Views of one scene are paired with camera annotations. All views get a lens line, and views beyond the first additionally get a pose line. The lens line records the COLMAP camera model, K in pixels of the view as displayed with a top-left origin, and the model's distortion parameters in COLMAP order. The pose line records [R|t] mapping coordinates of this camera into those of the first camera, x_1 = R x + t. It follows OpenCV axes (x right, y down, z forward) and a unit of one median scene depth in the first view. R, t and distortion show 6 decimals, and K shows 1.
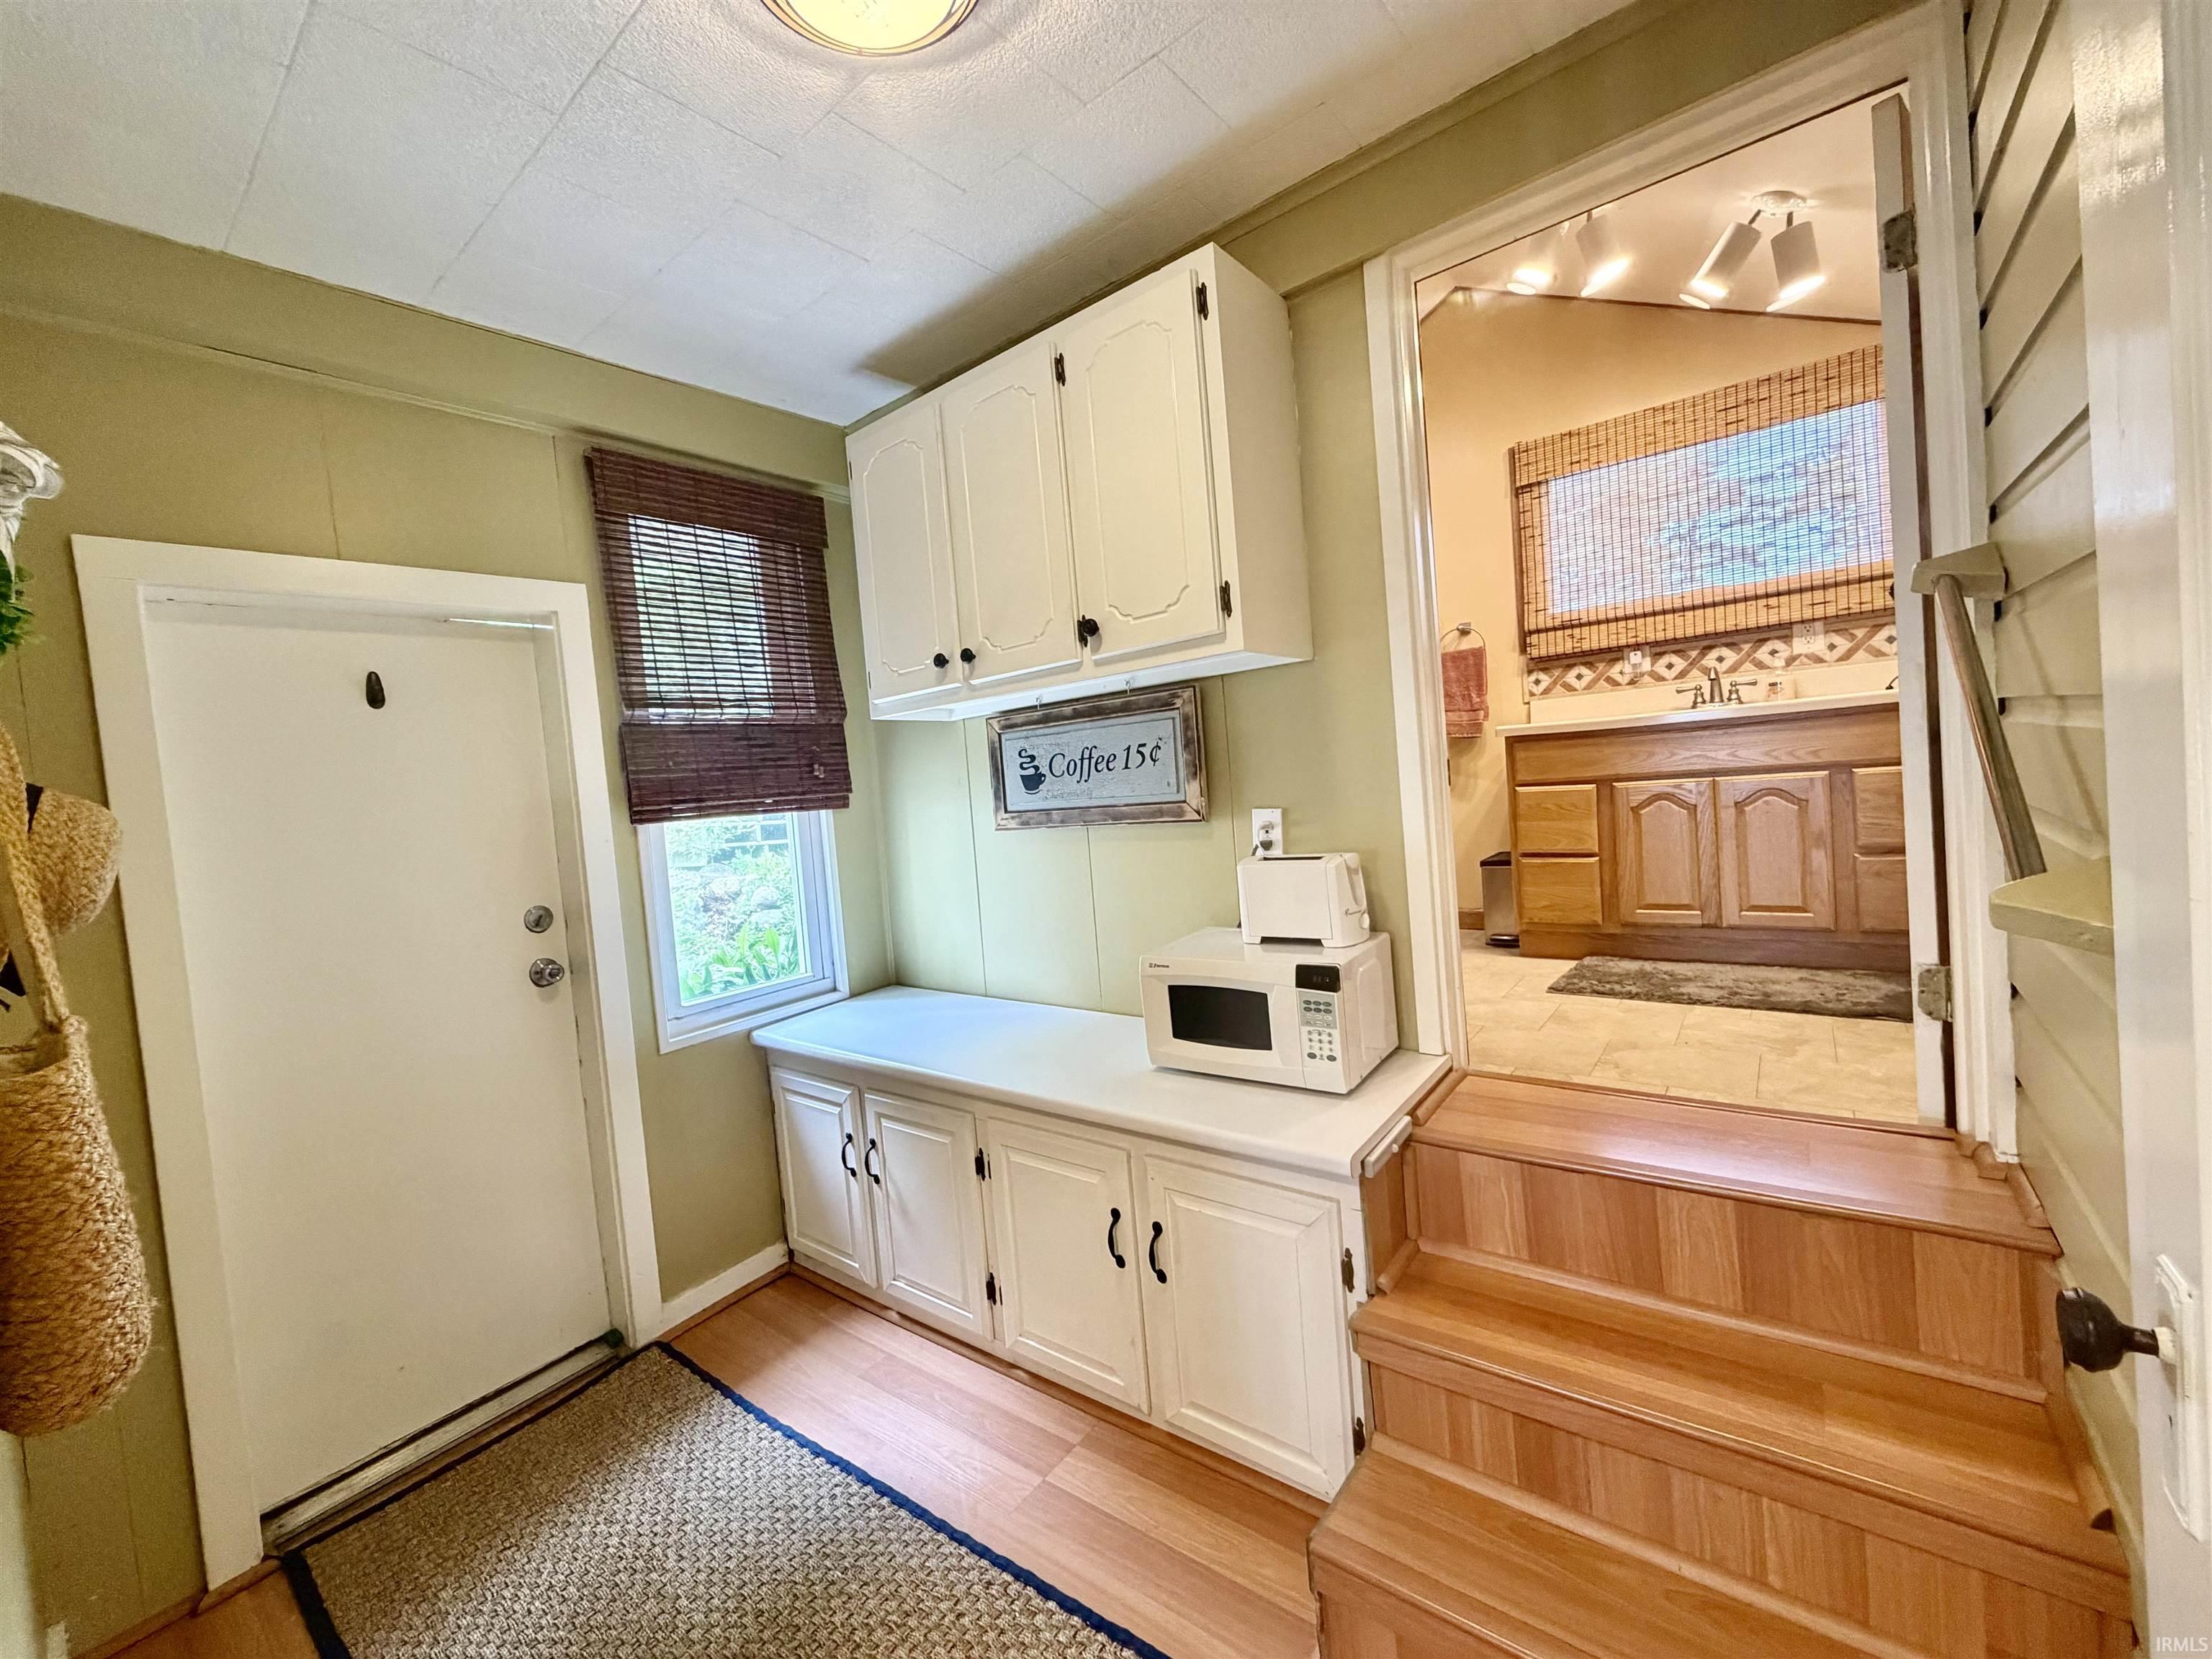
lens RADIAL K [[881.8, 0, 1098.1], [0, 881.8, 824.8], [0, 0, 1]] dist [0.000834, -0.000044]
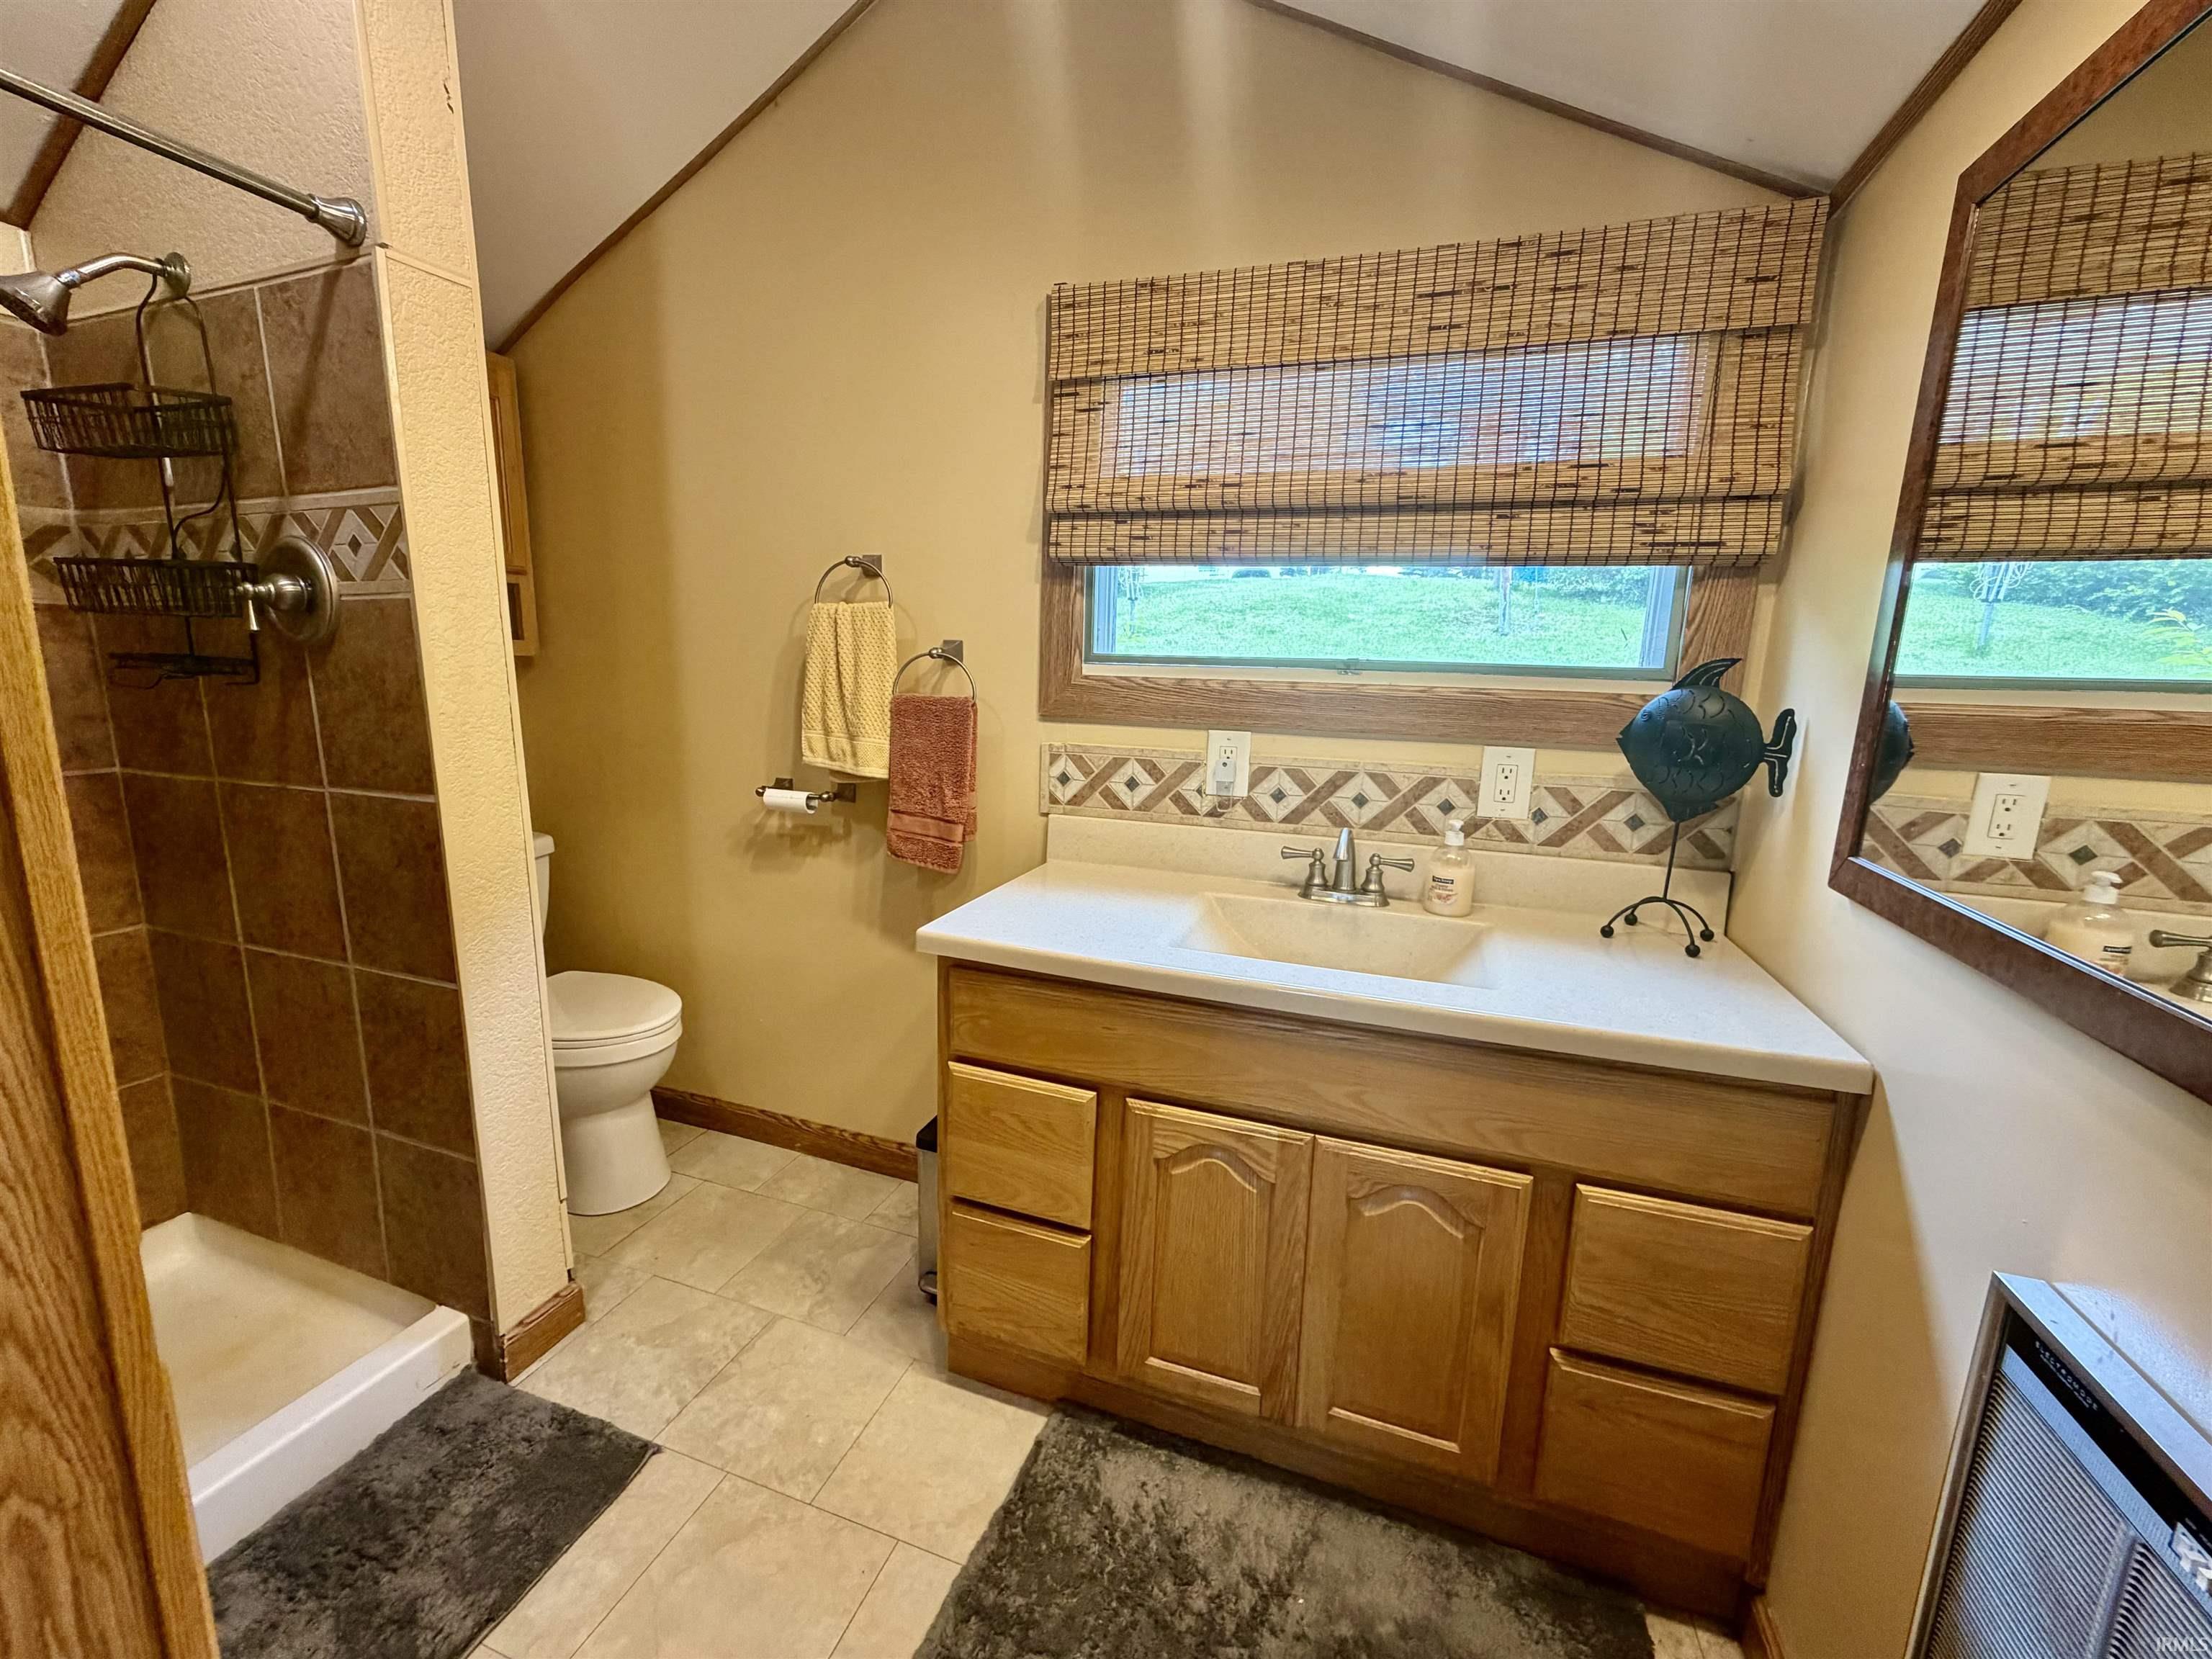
lens RADIAL K [[881.8, 0, 1098.1], [0, 881.8, 824.8], [0, 0, 1]] dist [0.000834, -0.000044]
pose [[0.939997, 0.046915, 0.337941, 0.391094], [-0.088468, 0.990139, 0.108621, -0.222341], [-0.329513, -0.132001, 0.934878, 0.572086]]
